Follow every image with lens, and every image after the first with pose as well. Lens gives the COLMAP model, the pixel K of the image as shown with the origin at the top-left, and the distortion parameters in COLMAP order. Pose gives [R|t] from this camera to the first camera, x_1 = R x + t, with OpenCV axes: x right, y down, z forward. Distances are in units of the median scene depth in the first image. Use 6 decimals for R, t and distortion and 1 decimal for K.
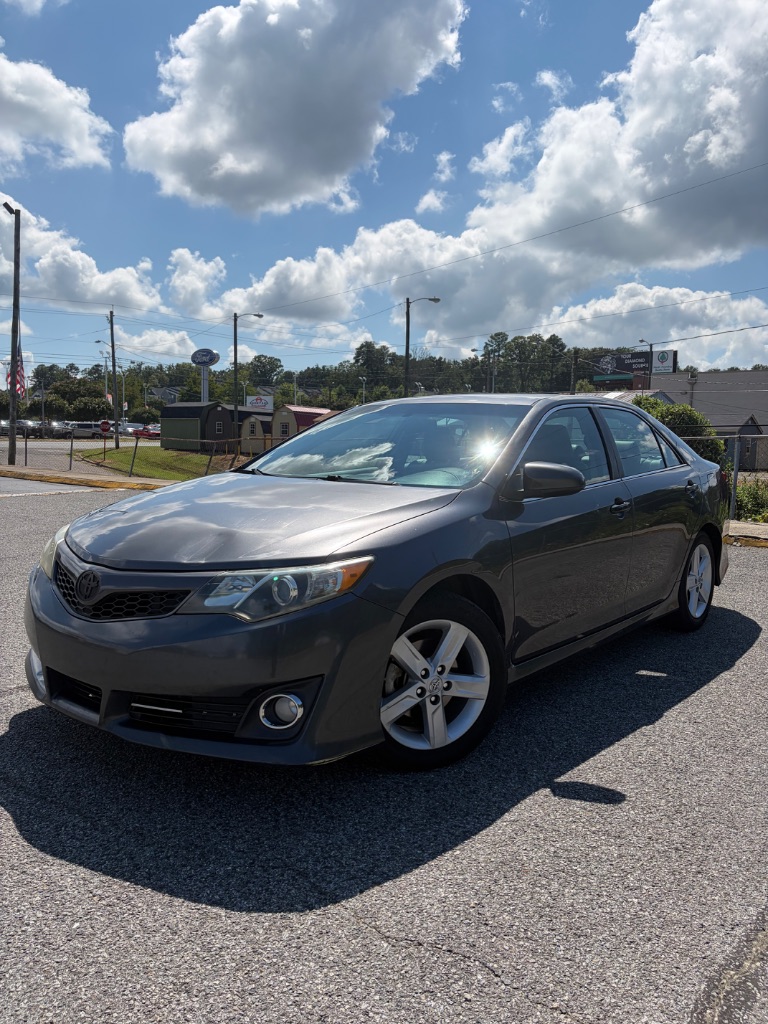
lens RADIAL K [[793.8, 0, 379.7], [0, 793.8, 508.3], [0, 0, 1]] dist [0.071143, -0.073493]
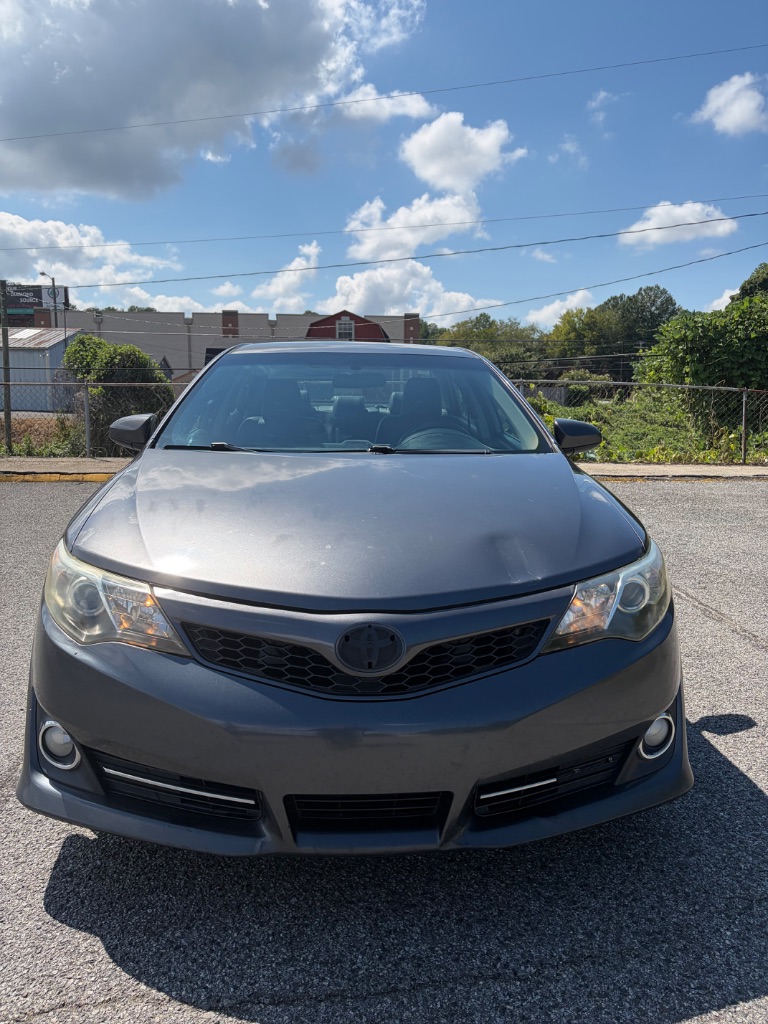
lens RADIAL K [[793.8, 0, 387.7], [0, 793.8, 503.4], [0, 0, 1]] dist [0.071143, -0.073493]
pose [[0.720598, -0.118412, 0.683167, -0.704151], [0.071168, 0.992737, 0.097001, -0.072377], [-0.689691, -0.021279, 0.723791, 0.478166]]
